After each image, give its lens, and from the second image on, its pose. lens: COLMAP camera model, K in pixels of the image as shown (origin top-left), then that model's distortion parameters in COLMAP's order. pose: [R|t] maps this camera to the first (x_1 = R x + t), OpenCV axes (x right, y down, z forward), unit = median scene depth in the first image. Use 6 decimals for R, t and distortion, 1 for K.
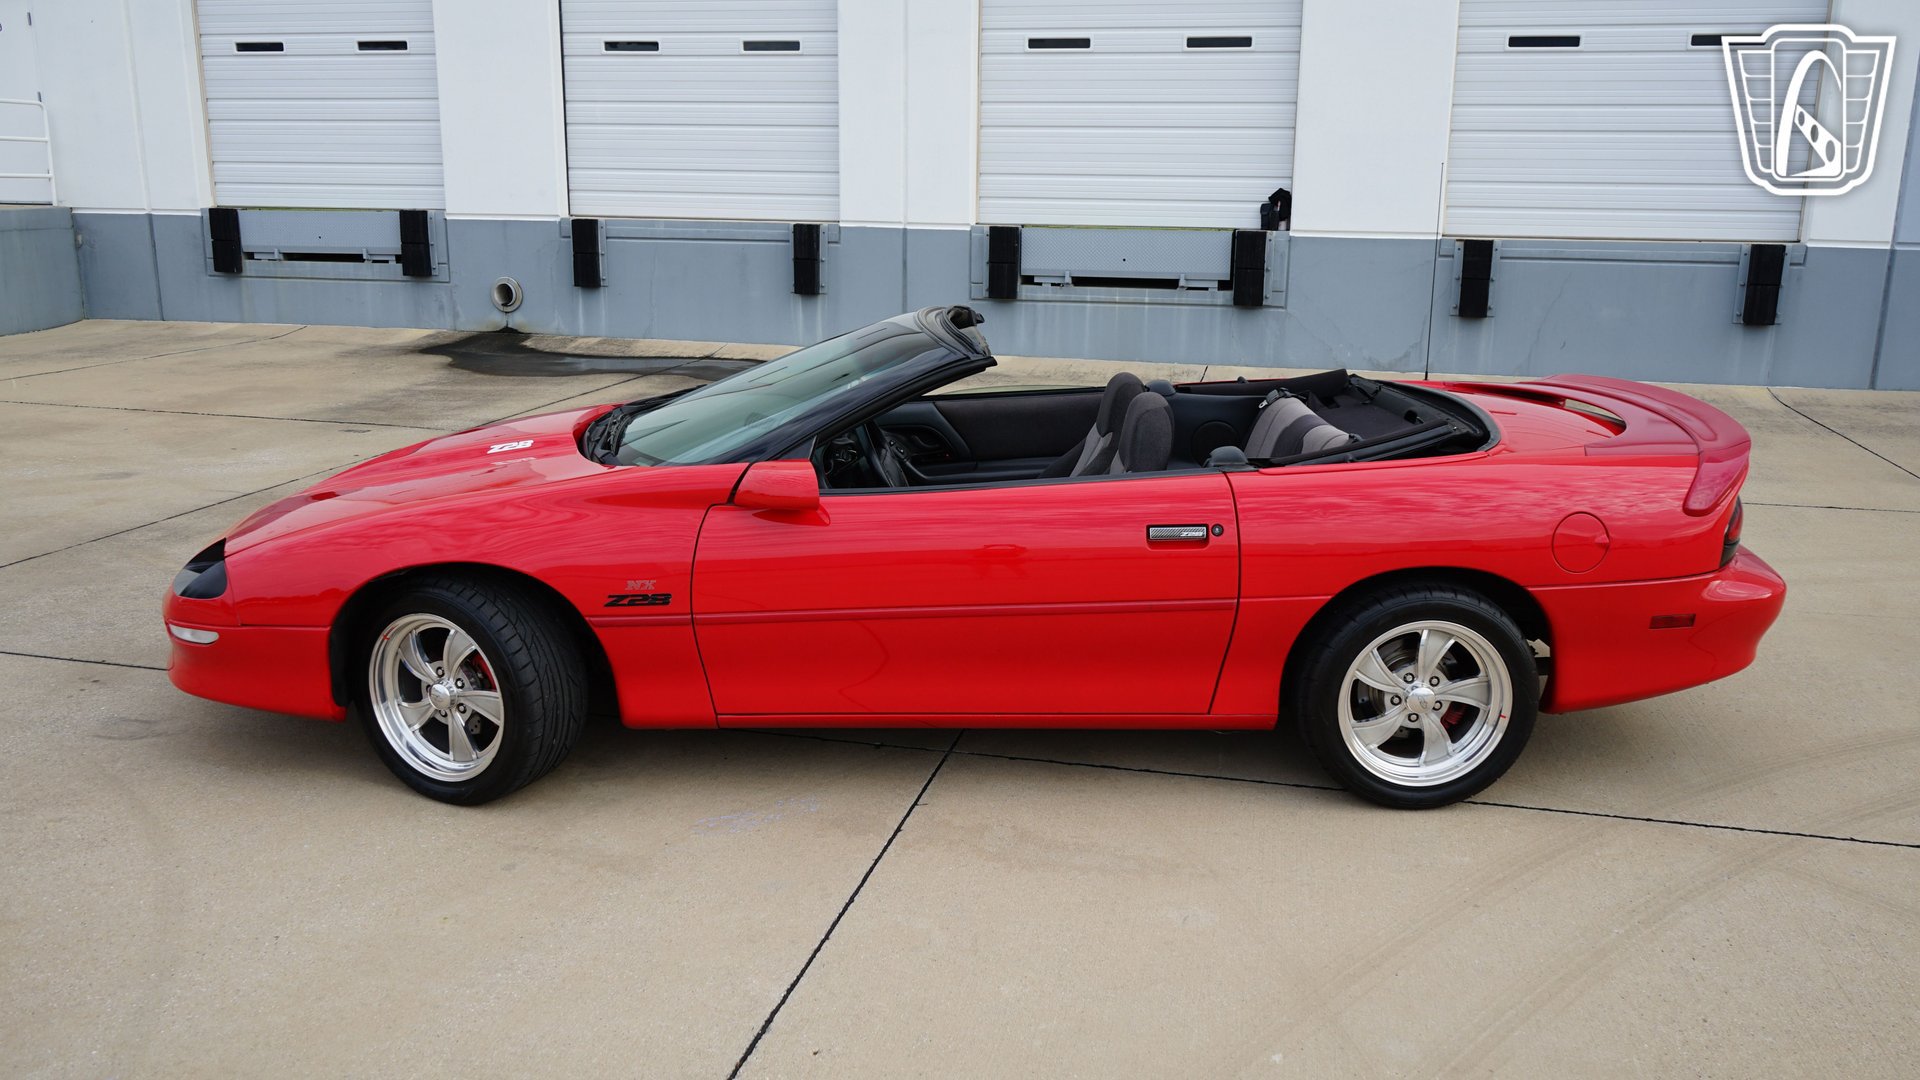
lens RADIAL K [[1529.3, 0, 964.4], [0, 1529.3, 541.4], [0, 0, 1]] dist [-0.013768, 0.015405]
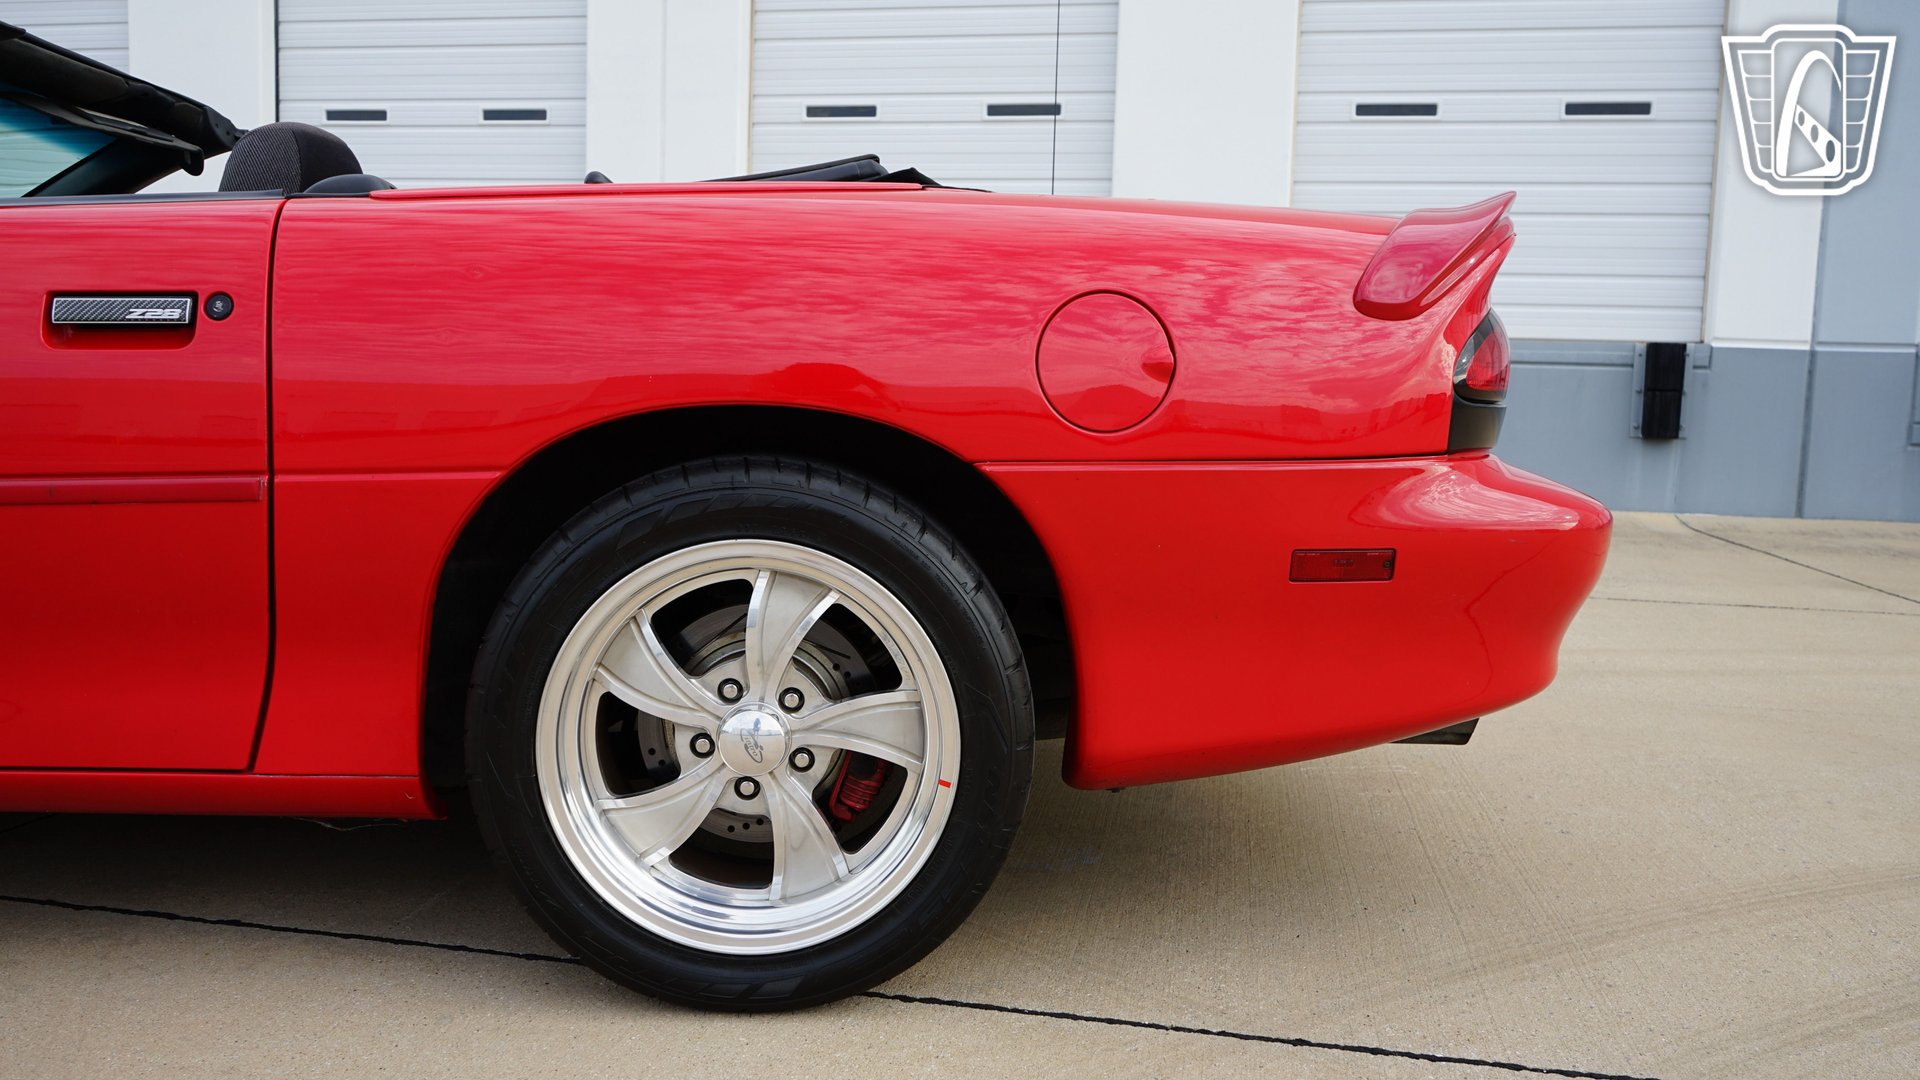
lens RADIAL K [[1552.4, 0, 960.0], [0, 1552.4, 540.0], [0, 0, 1]] dist [-0.005416, 0.017508]
pose [[0.999245, 0.016450, 0.035199, 0.336300], [-0.011384, 0.990145, -0.139583, 0.106405], [-0.037148, 0.139077, 0.989585, 0.562186]]
